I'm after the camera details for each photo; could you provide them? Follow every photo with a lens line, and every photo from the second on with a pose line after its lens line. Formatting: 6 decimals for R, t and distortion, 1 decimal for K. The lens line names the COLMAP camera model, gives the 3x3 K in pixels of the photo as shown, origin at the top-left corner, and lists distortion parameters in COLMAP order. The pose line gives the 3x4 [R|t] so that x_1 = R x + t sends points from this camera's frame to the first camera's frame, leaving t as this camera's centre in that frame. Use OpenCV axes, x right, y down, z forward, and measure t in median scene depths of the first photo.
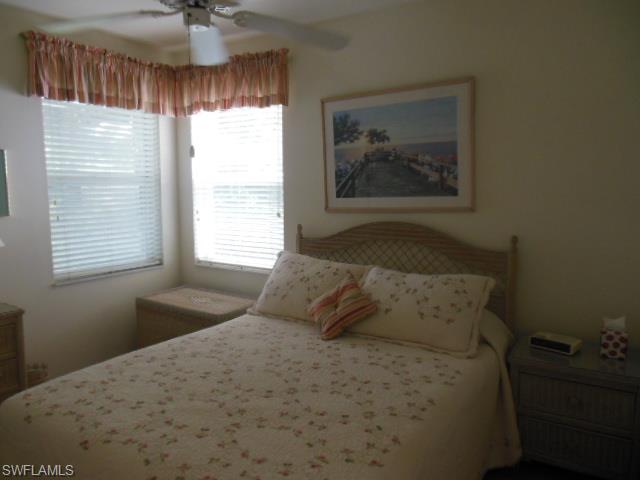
lens RADIAL K [[487.6, 0, 316.9], [0, 487.6, 243.8], [0, 0, 1]] dist [-0.075258, 0.113866]
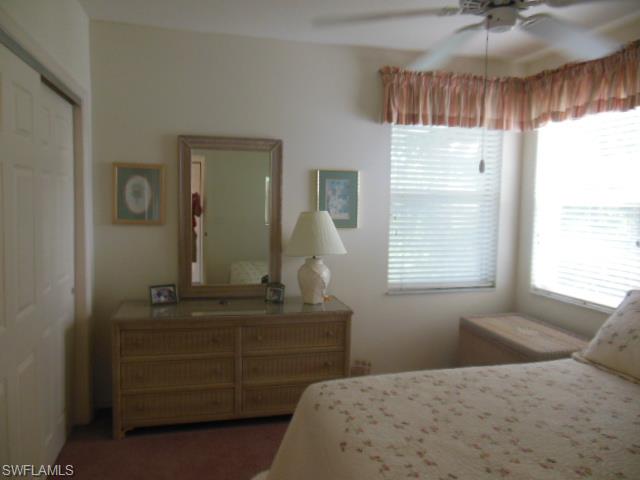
lens RADIAL K [[487.6, 0, 316.9], [0, 487.6, 243.8], [0, 0, 1]] dist [-0.075258, 0.113866]
pose [[0.730603, 0.068287, -0.679380, 0.079218], [-0.096151, 0.995361, -0.003353, -0.006776], [0.675999, 0.067773, 0.733779, 0.076026]]
